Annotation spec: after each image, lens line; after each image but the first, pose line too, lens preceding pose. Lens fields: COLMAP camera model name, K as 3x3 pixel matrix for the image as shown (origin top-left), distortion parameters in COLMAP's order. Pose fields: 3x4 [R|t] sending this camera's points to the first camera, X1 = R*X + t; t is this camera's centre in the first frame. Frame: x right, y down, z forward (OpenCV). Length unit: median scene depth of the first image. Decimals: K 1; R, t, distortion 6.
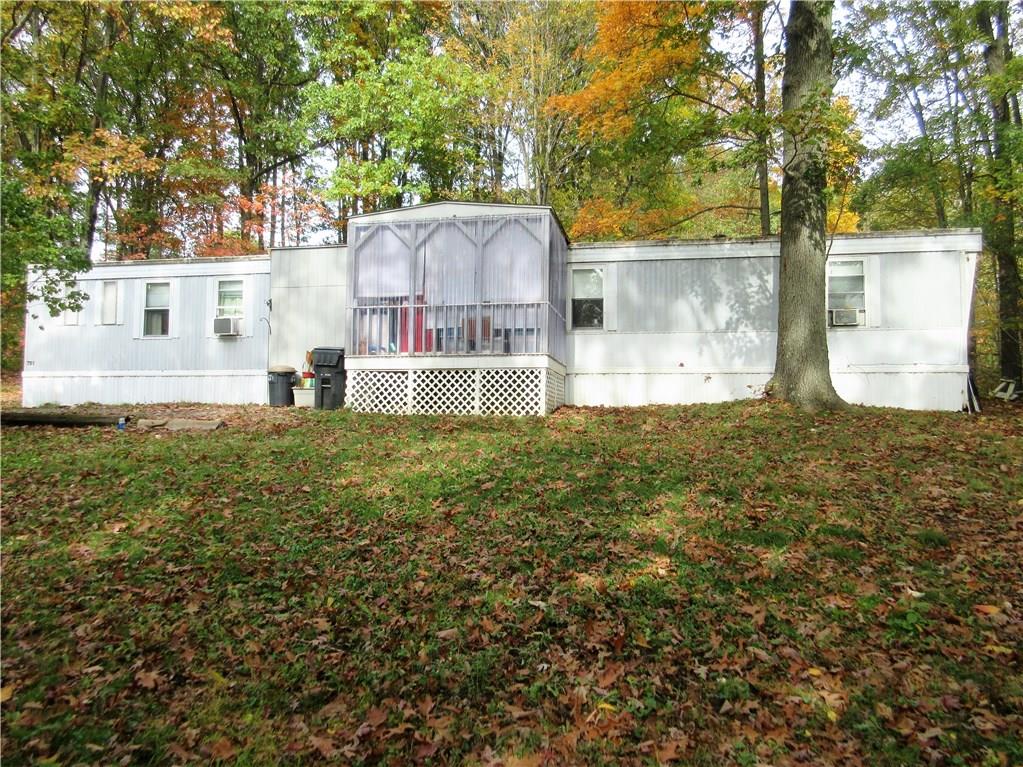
lens RADIAL K [[779.6, 0, 511.8], [0, 779.6, 381.0], [0, 0, 1]] dist [-0.003406, -0.002912]
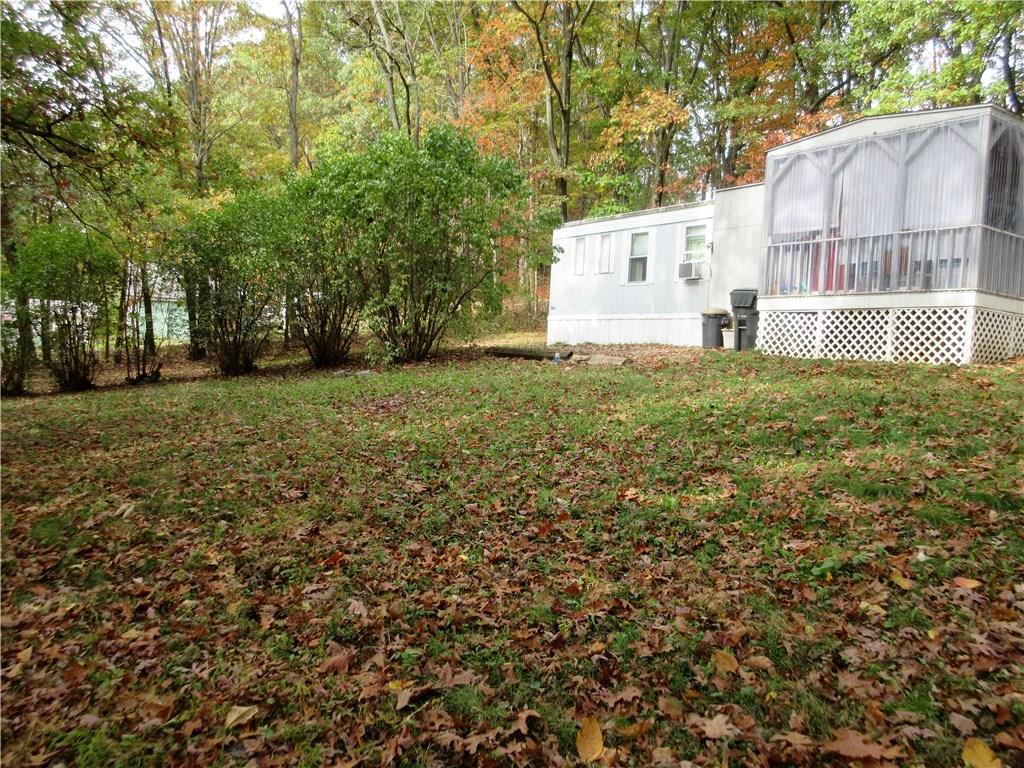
lens RADIAL K [[835.5, 0, 512.7], [0, 835.5, 387.4], [0, 0, 1]] dist [-0.004707, -0.006847]
pose [[0.730265, 0.052505, -0.681144, 0.281291], [-0.003545, 0.997320, 0.073076, 0.005736], [0.683155, -0.050950, 0.728494, 0.027197]]
